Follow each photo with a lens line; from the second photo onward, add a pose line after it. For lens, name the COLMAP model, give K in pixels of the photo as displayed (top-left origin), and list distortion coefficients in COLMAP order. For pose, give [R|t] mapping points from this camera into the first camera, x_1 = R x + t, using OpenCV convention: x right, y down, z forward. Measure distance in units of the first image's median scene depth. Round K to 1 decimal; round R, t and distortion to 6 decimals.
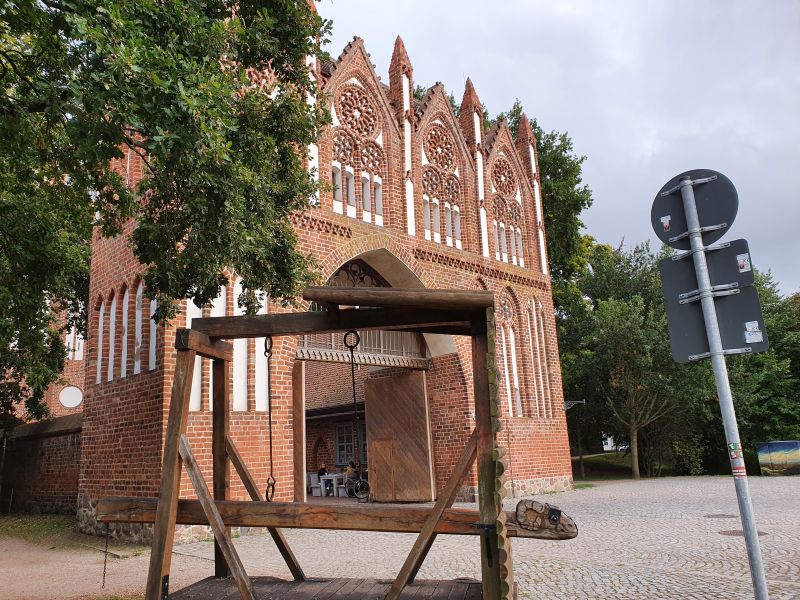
lens RADIAL K [[640.5, 0, 400.7], [0, 640.5, 305.0], [0, 0, 1]] dist [0.030924, -0.065728]
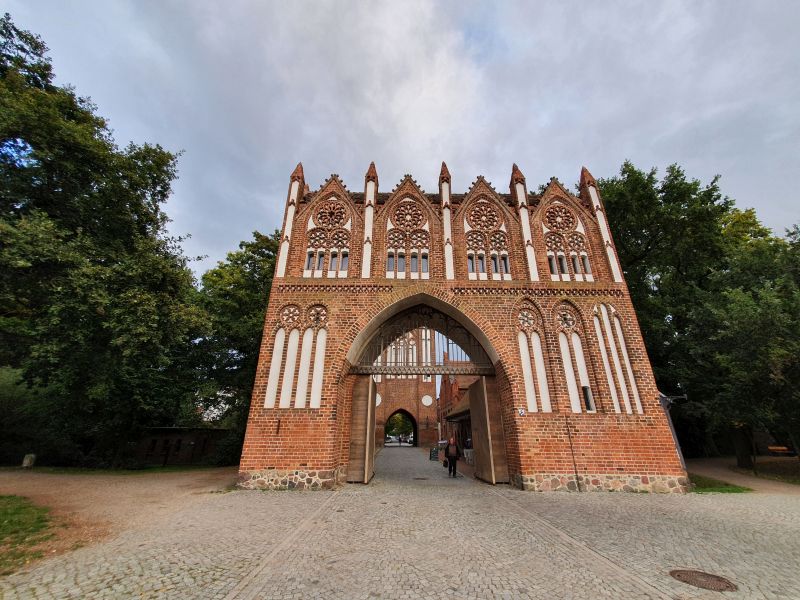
lens RADIAL K [[316.4, 0, 400.0], [0, 316.4, 300.0], [0, 0, 1]] dist [-0.000313, -0.000315]
pose [[0.711180, -0.222497, -0.666872, 0.342264], [0.112559, 0.972396, -0.204395, 0.058668], [0.693940, 0.070300, 0.716592, 0.354102]]
